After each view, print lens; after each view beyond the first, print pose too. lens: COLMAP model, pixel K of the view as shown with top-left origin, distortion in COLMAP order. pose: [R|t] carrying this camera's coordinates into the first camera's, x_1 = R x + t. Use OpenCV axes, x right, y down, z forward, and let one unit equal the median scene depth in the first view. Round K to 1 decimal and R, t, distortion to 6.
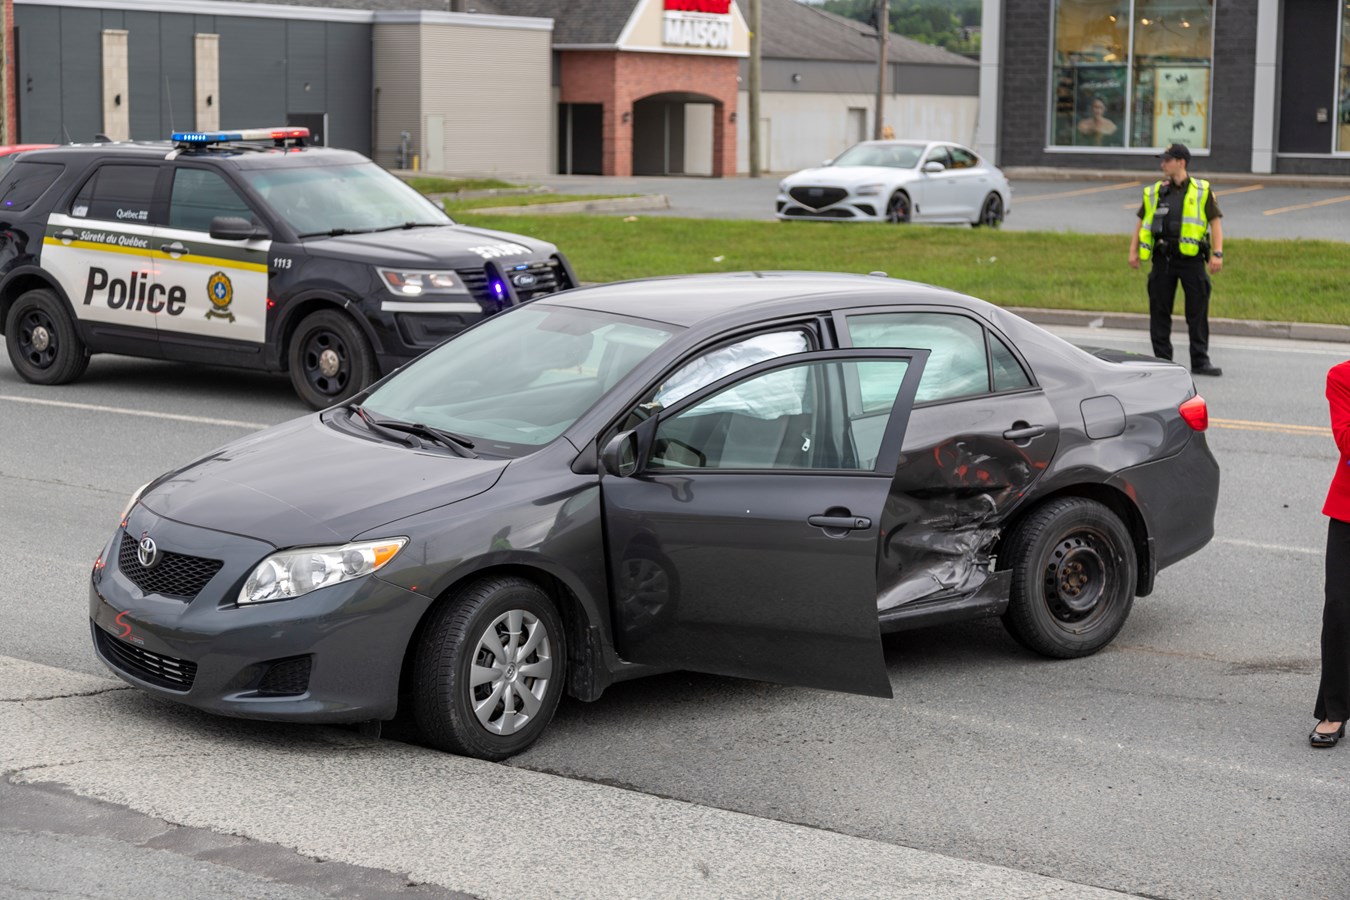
lens RADIAL K [[2587.6, 0, 675.0], [0, 2587.6, 450.0], [0, 0, 1]] dist [0.024845, -0.143979]
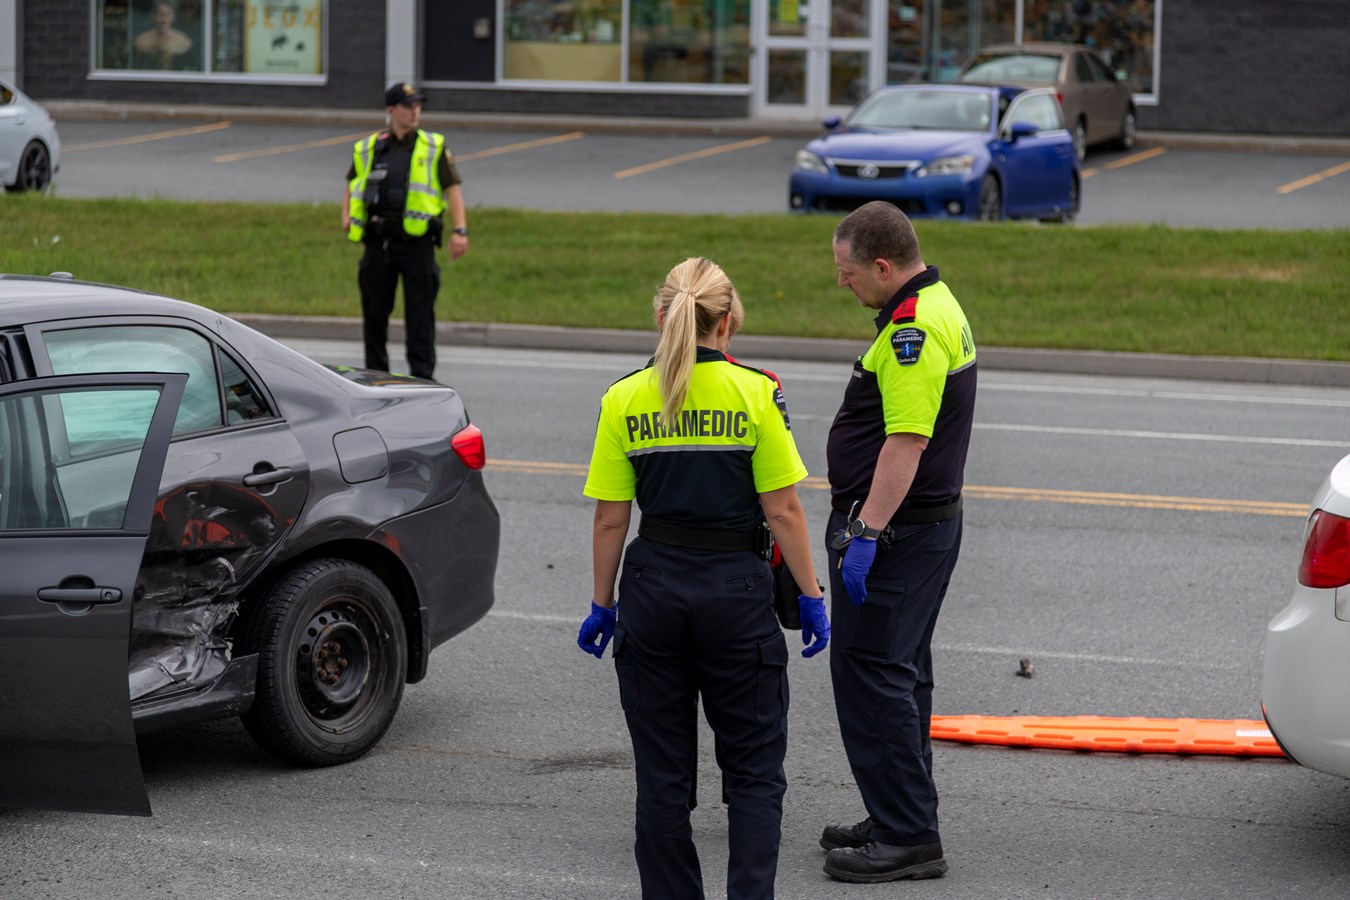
lens RADIAL K [[3892.4, 0, 675.0], [0, 3892.4, 450.0], [0, 0, 1]] dist [0.010529, -0.639726]
pose [[0.954734, -0.026572, 0.296270, -0.074724], [0.031605, 0.999426, -0.012209, 0.002601], [-0.295776, 0.021020, 0.955026, -0.121820]]
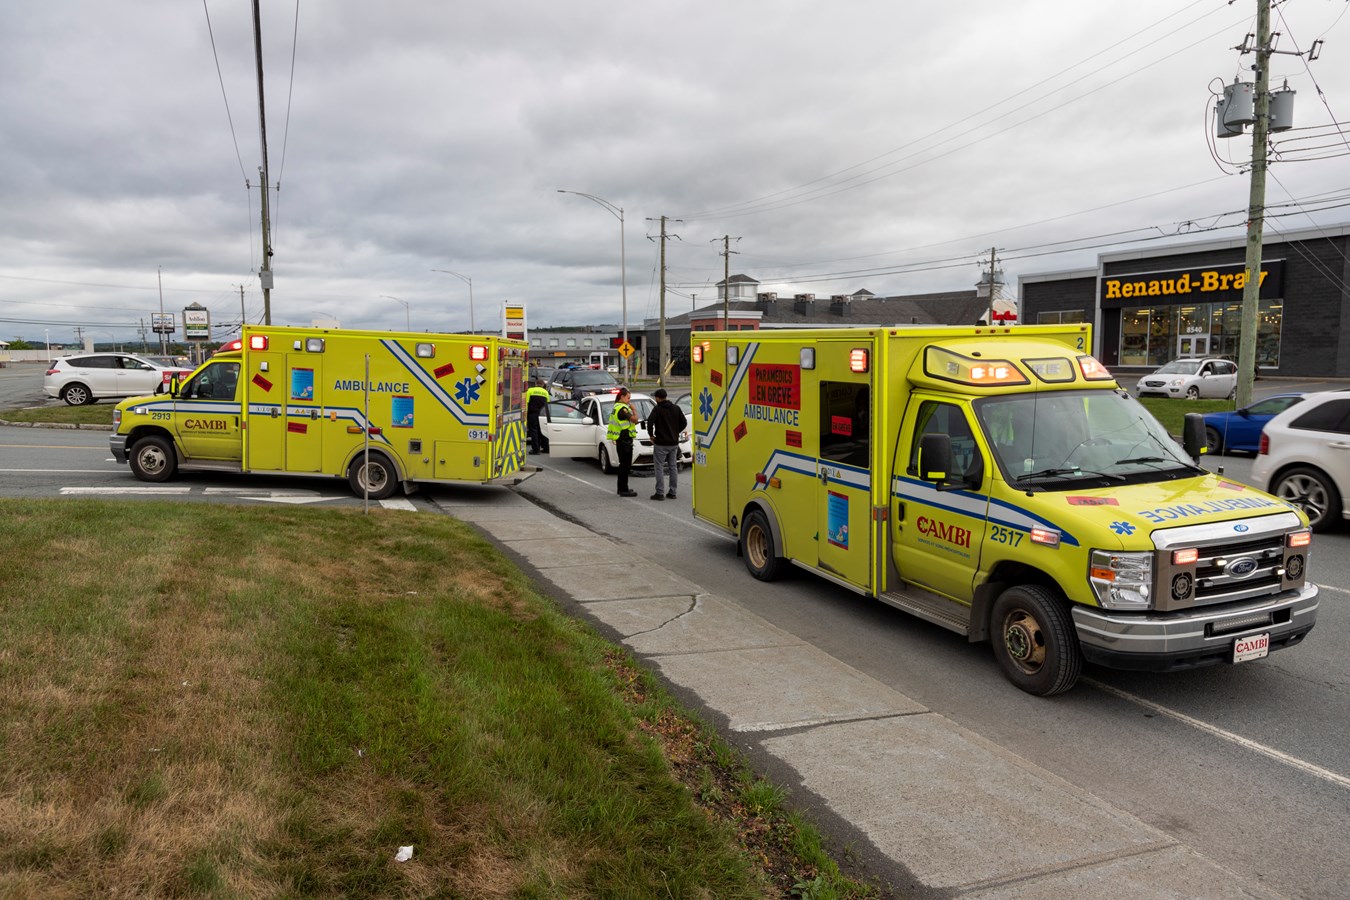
lens RADIAL K [[904.9, 0, 675.0], [0, 904.9, 450.0], [0, 0, 1]] dist [0.005135, 0.006258]
pose [[0.879686, 0.033000, -0.474410, 1.270970], [-0.044561, 0.998920, -0.013143, 0.087682], [0.473464, 0.032702, 0.880206, -0.732088]]
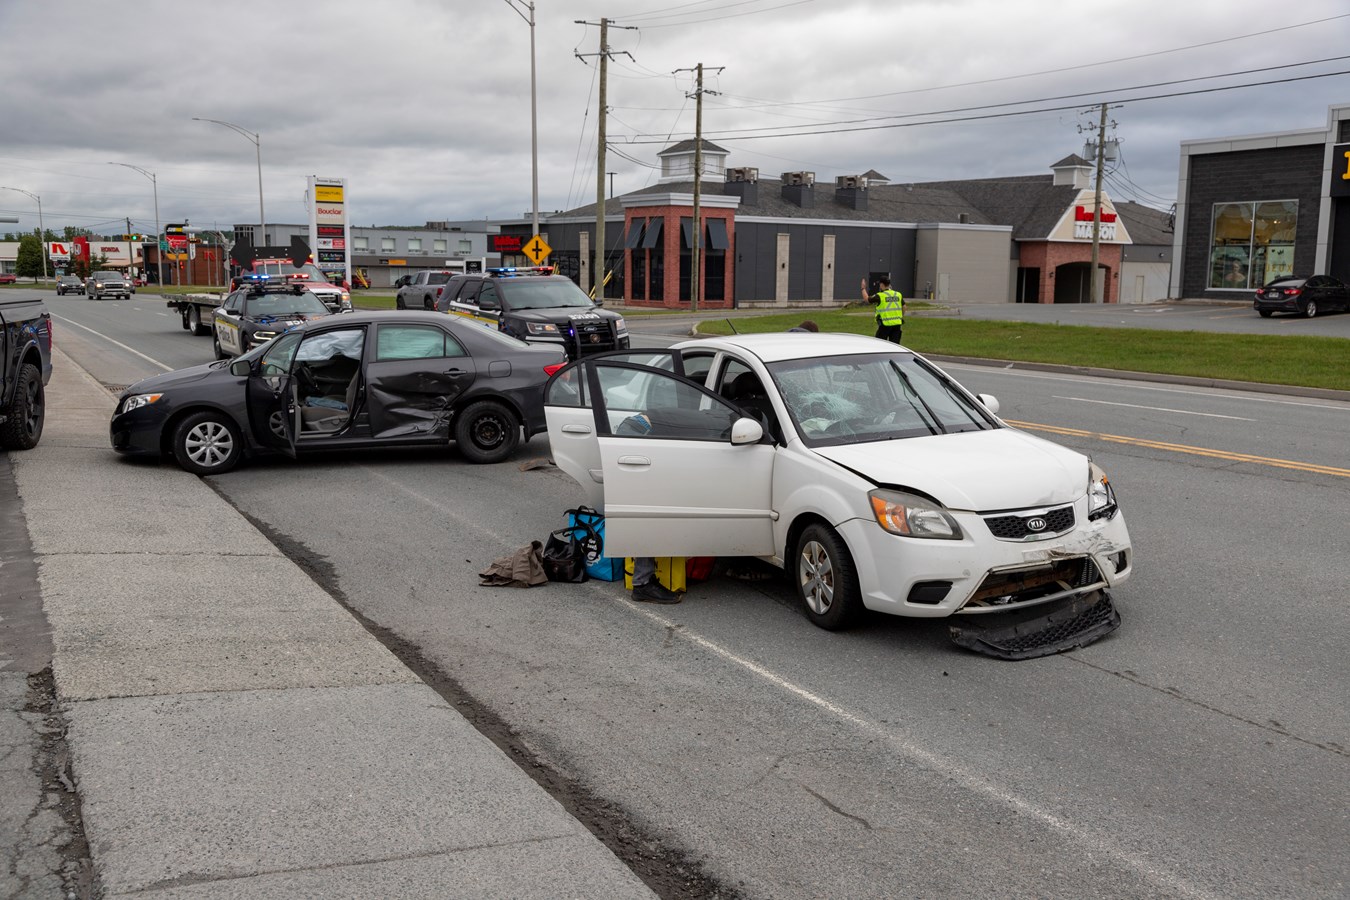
lens RADIAL K [[1256.1, 0, 675.0], [0, 1256.1, 450.0], [0, 0, 1]] dist [0.012867, -0.000233]
pose [[0.922416, 0.055533, -0.382184, 0.639146], [-0.052580, 0.998451, 0.018175, 0.028019], [0.382601, 0.003330, 0.923908, -0.048800]]
